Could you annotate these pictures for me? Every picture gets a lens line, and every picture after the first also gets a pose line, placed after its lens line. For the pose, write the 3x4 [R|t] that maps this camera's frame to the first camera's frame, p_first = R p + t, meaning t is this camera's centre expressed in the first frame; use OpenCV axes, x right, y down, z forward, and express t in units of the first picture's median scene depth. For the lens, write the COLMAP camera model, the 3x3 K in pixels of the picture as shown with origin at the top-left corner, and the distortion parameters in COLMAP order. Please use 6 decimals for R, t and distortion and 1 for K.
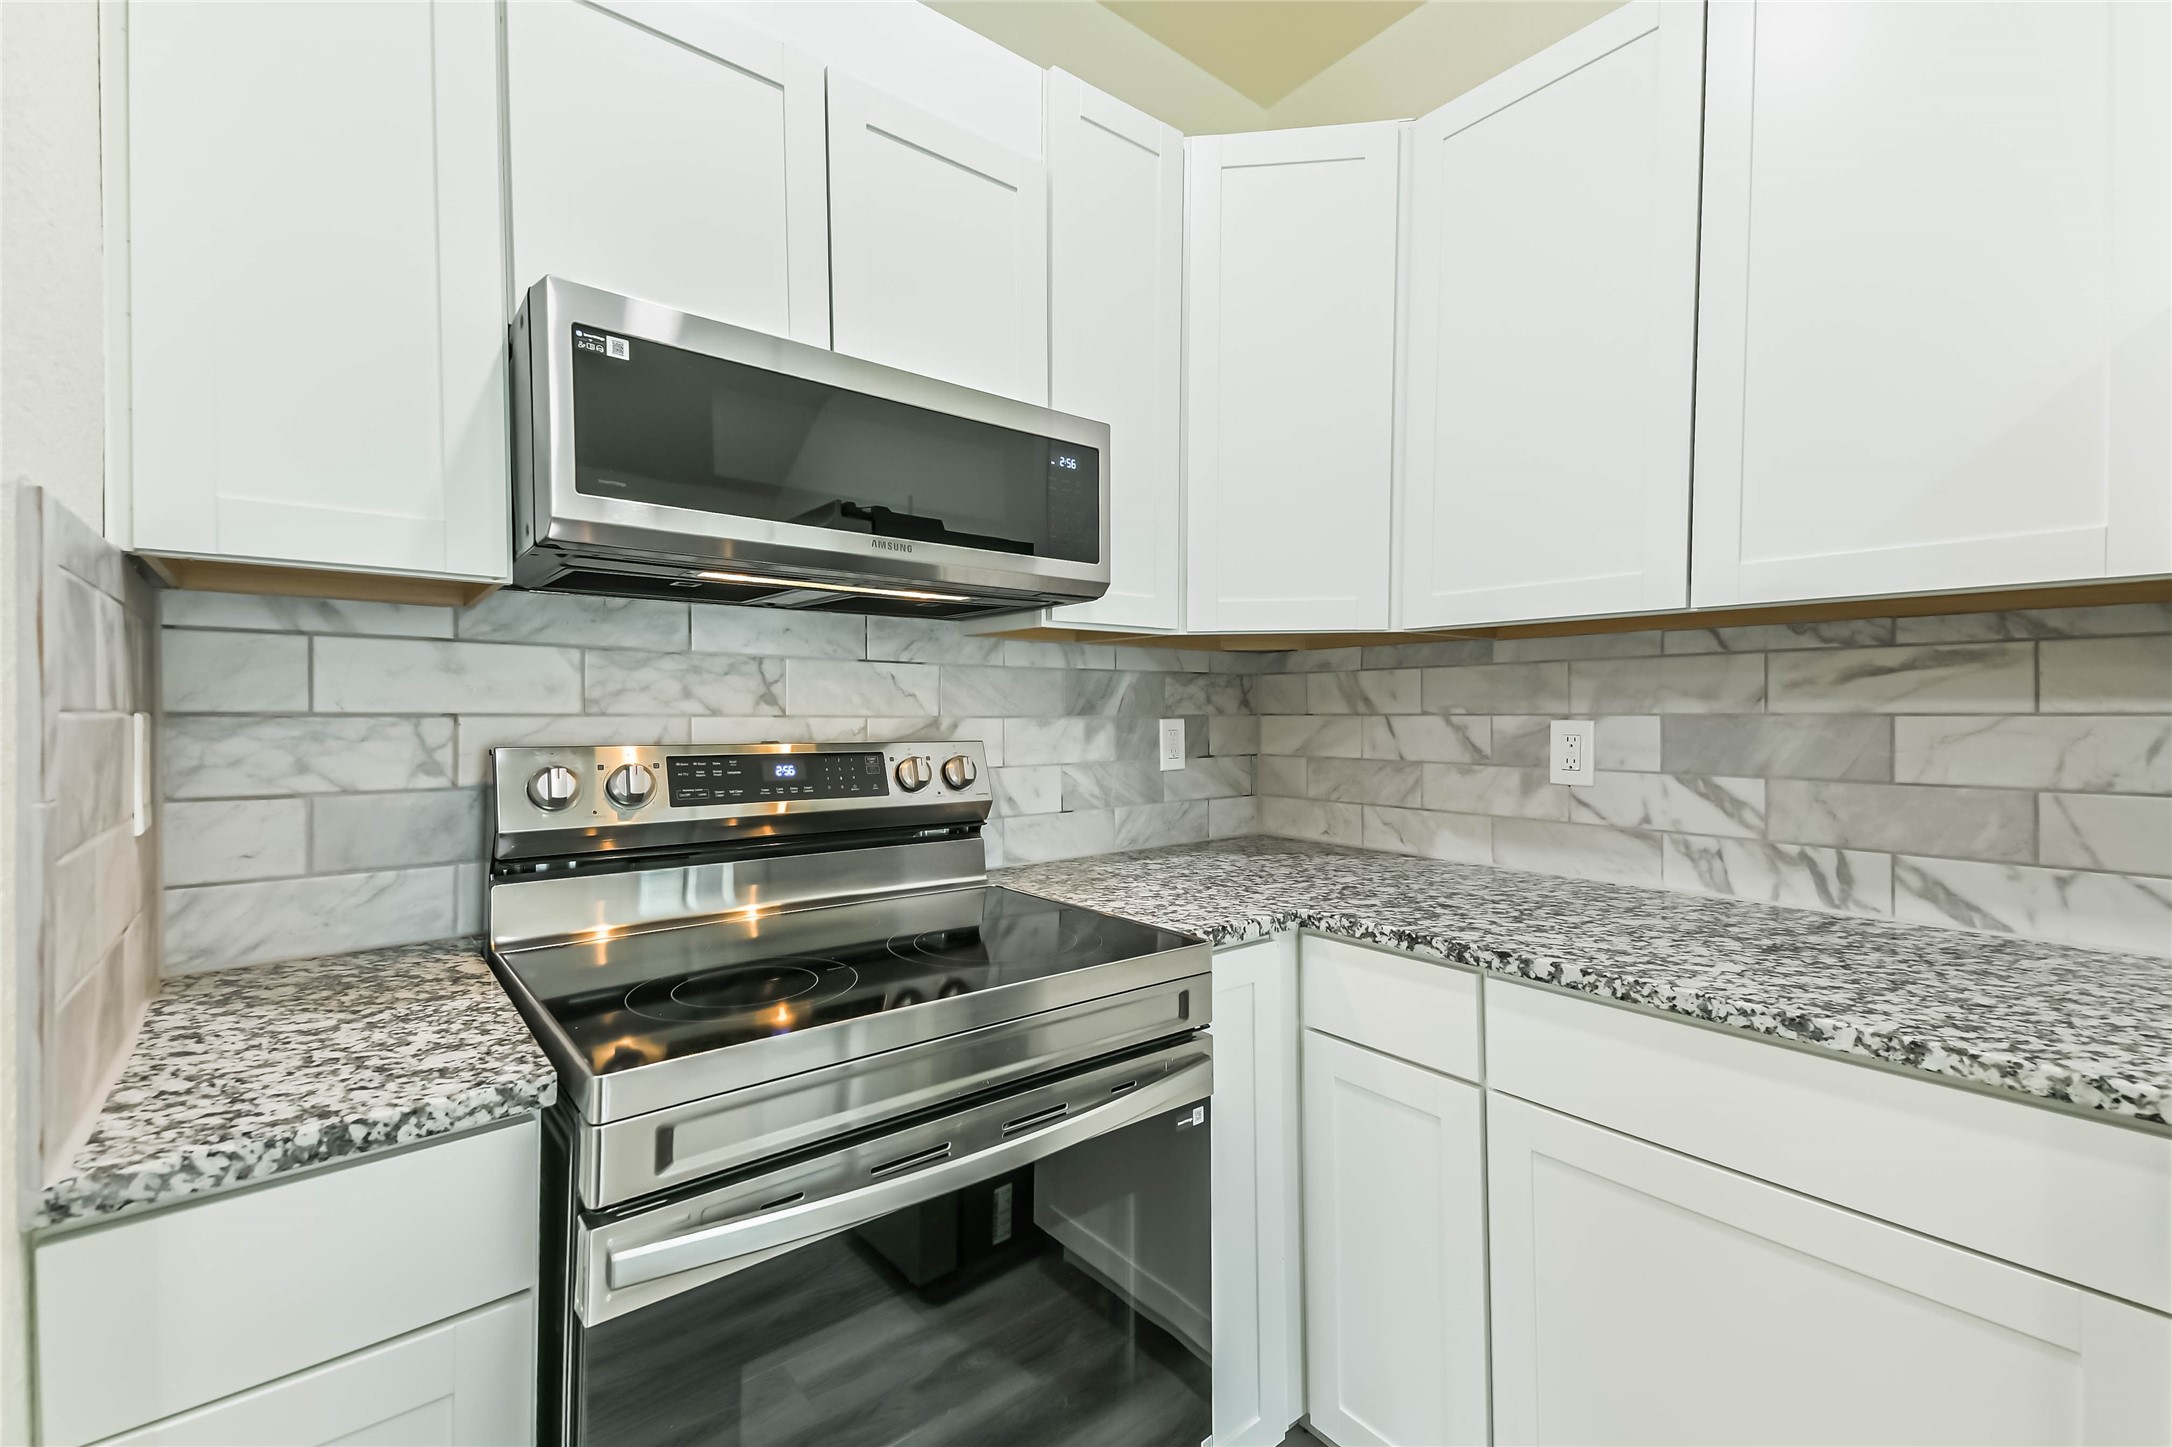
lens RADIAL K [[936.5, 0, 1094.5], [0, 936.5, 714.9], [0, 0, 1]] dist [0.057879, -0.019717]
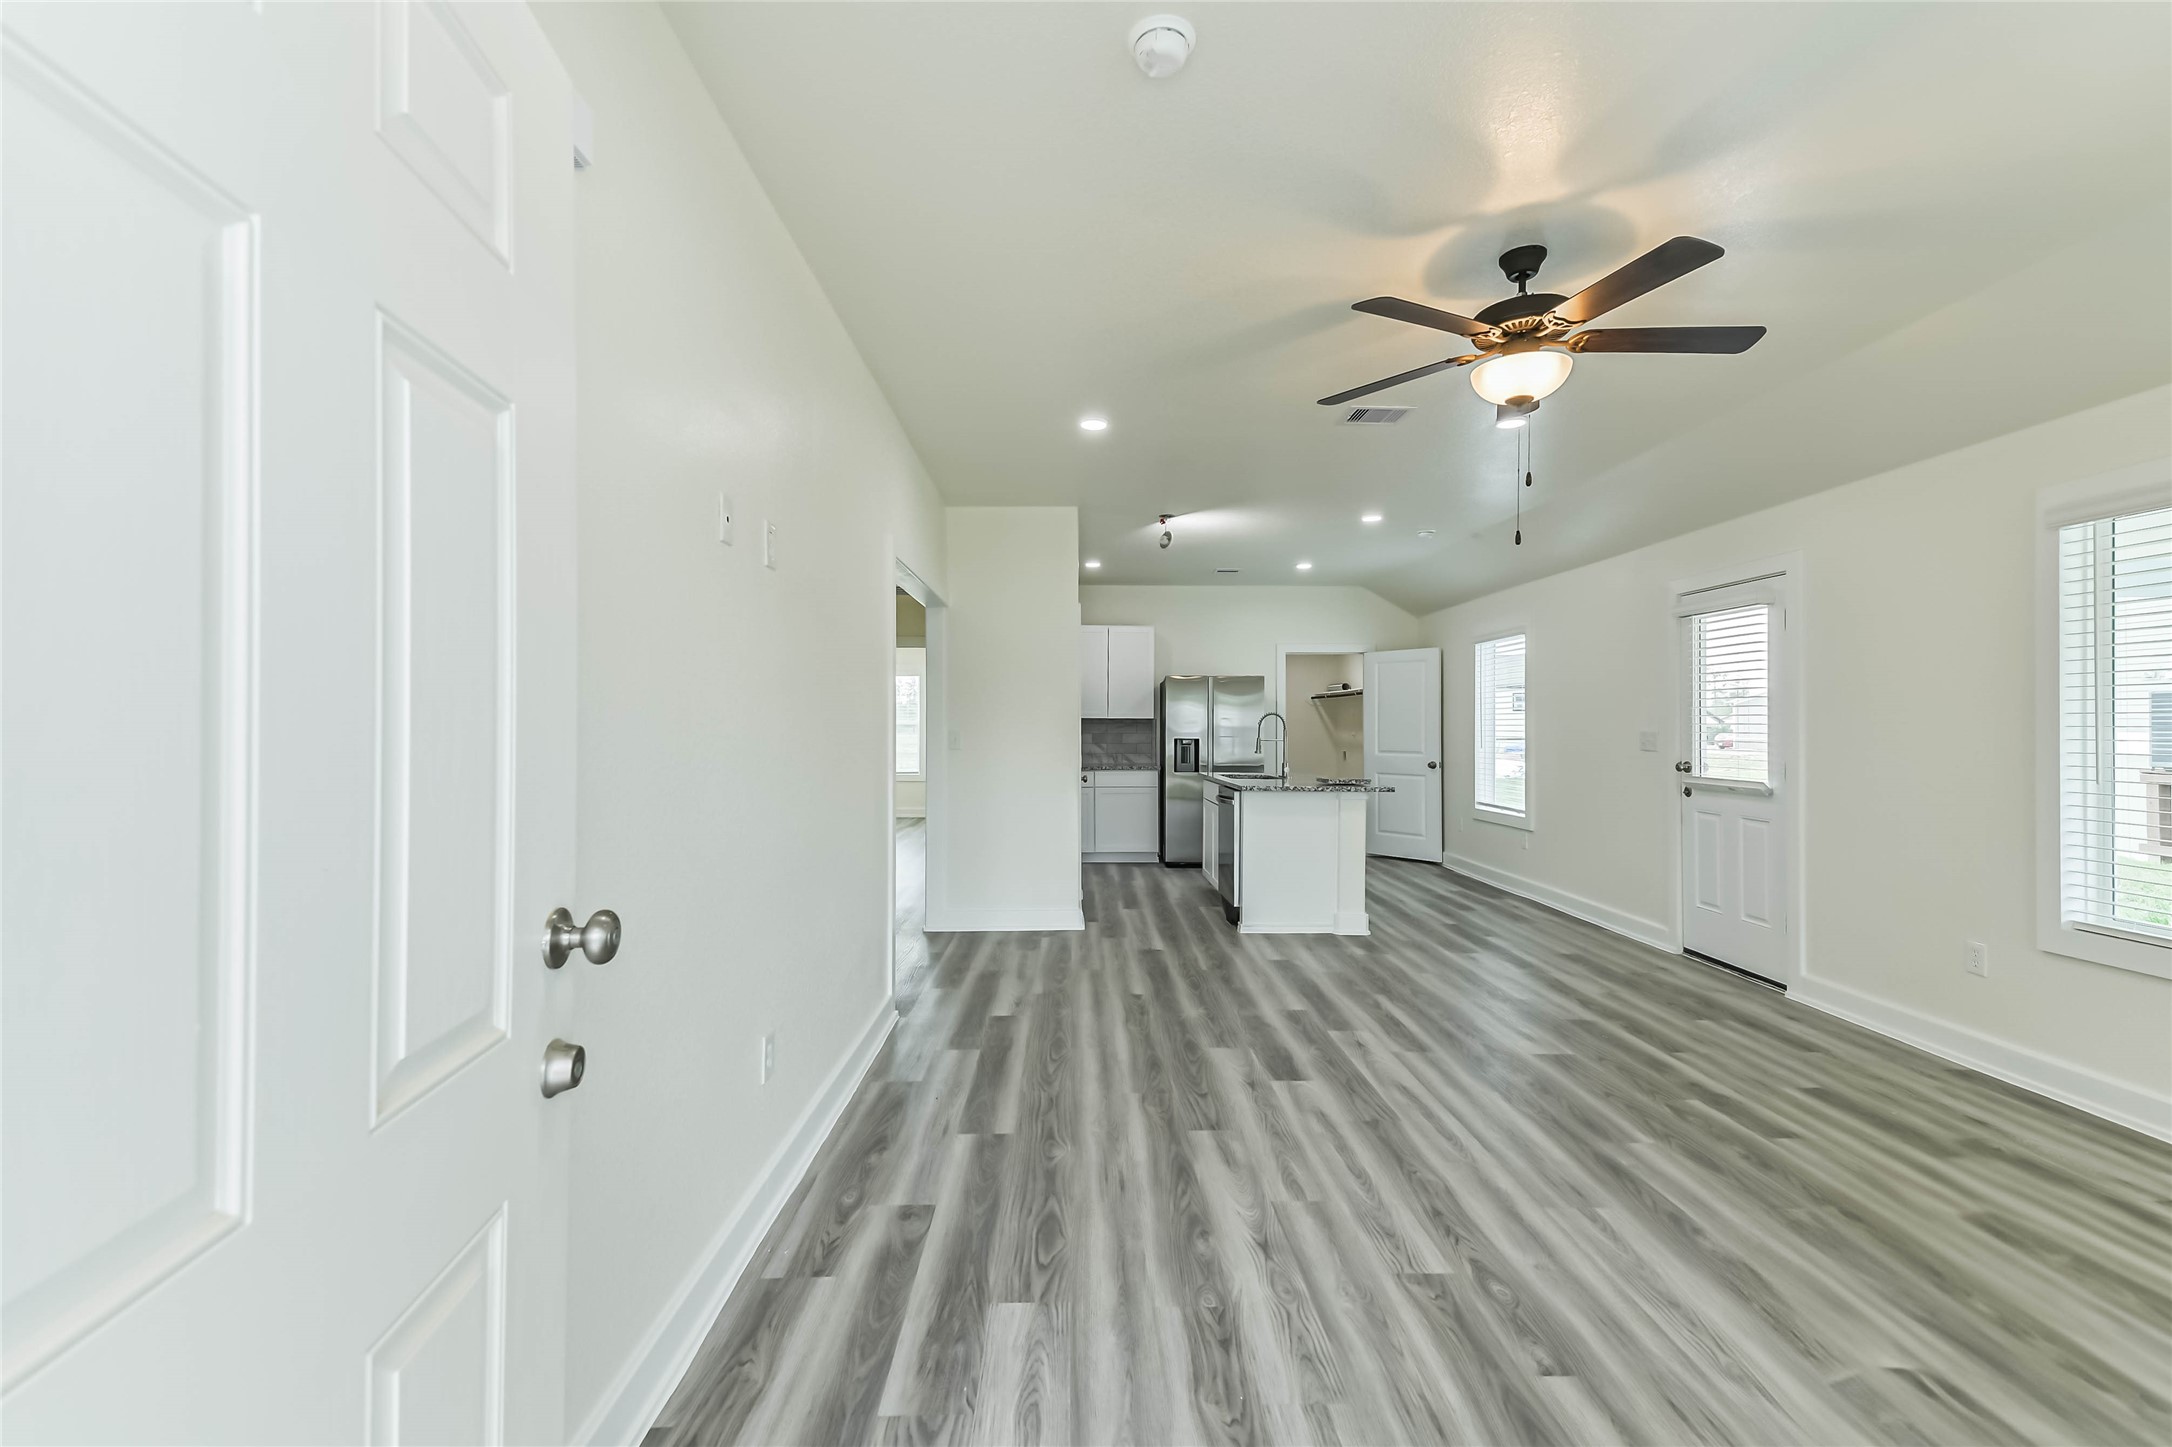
lens RADIAL K [[936.5, 0, 1082.0], [0, 936.5, 724.3], [0, 0, 1]] dist [0.057879, -0.019717]
pose [[0.620781, -0.001579, 0.783982, -4.110575], [0.001925, 0.999998, 0.000490, -0.060765], [-0.783981, 0.001205, 0.620783, -2.613996]]
